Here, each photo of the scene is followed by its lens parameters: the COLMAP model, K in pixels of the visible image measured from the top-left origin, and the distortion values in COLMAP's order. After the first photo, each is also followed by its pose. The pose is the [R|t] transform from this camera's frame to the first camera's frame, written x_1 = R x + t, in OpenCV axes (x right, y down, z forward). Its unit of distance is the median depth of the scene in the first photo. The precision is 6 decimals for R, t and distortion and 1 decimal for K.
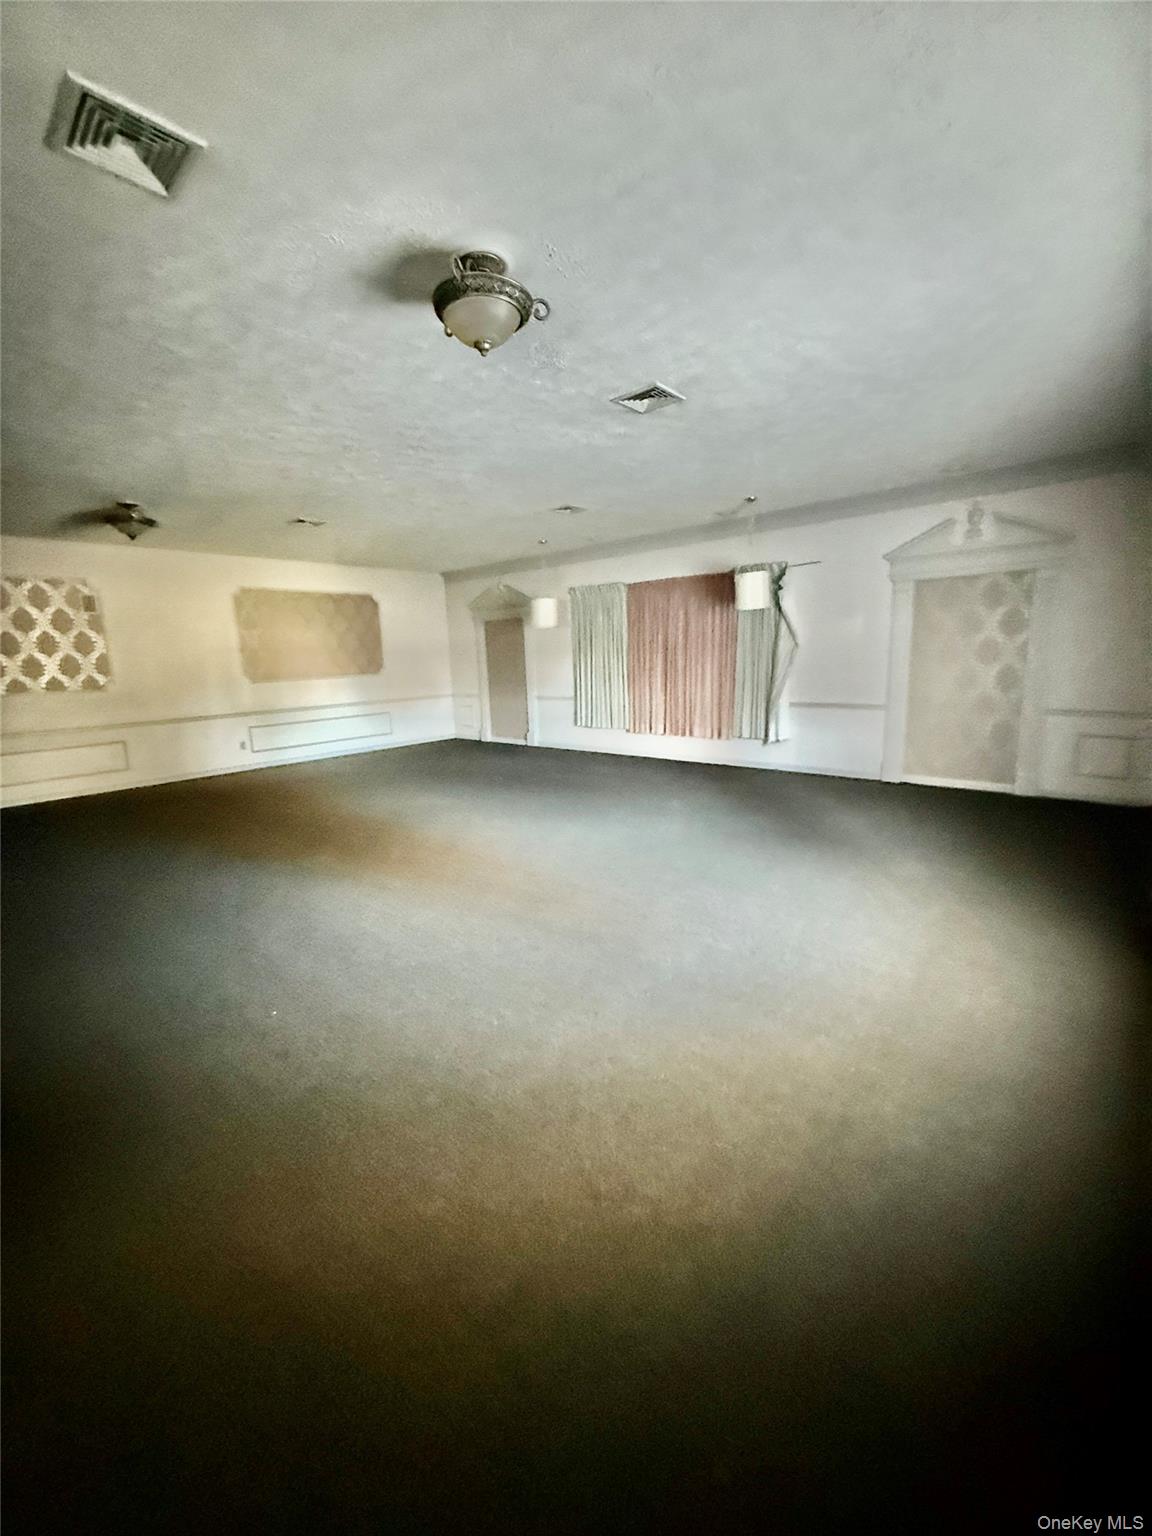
lens RADIAL K [[612.1, 0, 575.2], [0, 612.1, 768.9], [0, 0, 1]] dist [-0.016246, -0.000082]
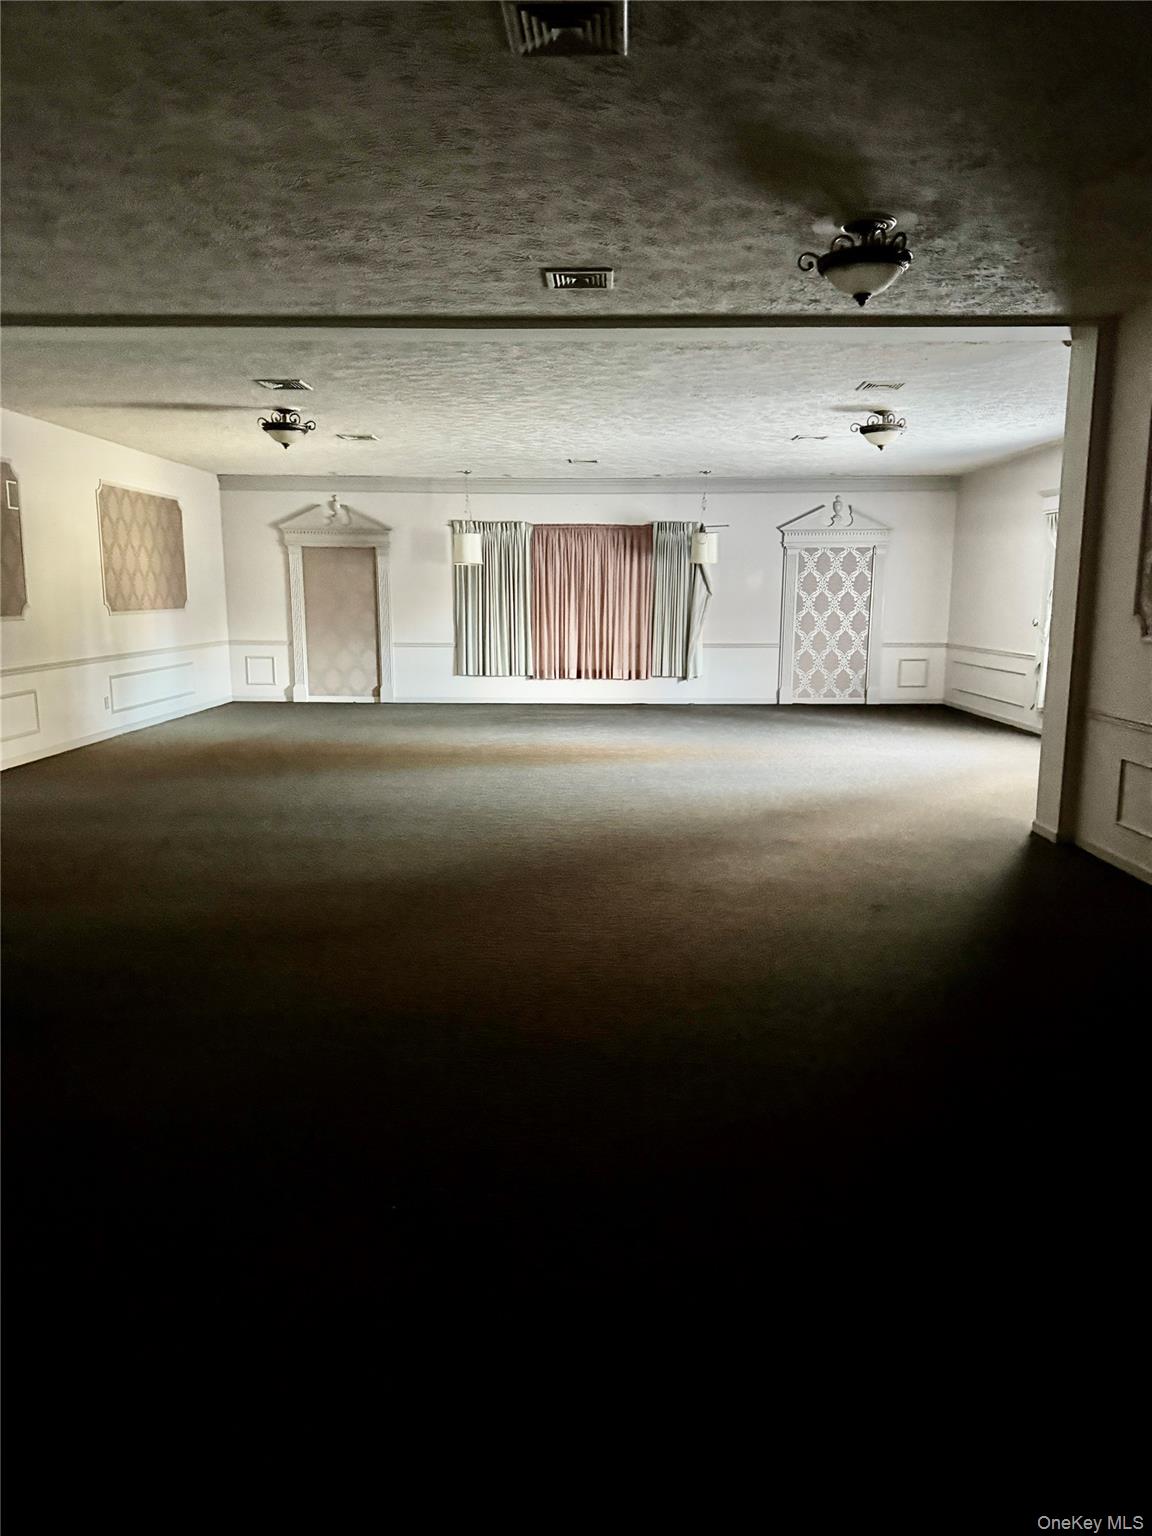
lens RADIAL K [[1086.0, 0, 576.2], [0, 1086.0, 773.4], [0, 0, 1]] dist [0.045891, -0.037911]
pose [[0.762029, -0.067552, 0.644010, -0.971025], [0.088997, 0.996032, -0.000831, 0.095646], [-0.641398, 0.057948, 0.765016, -0.329834]]
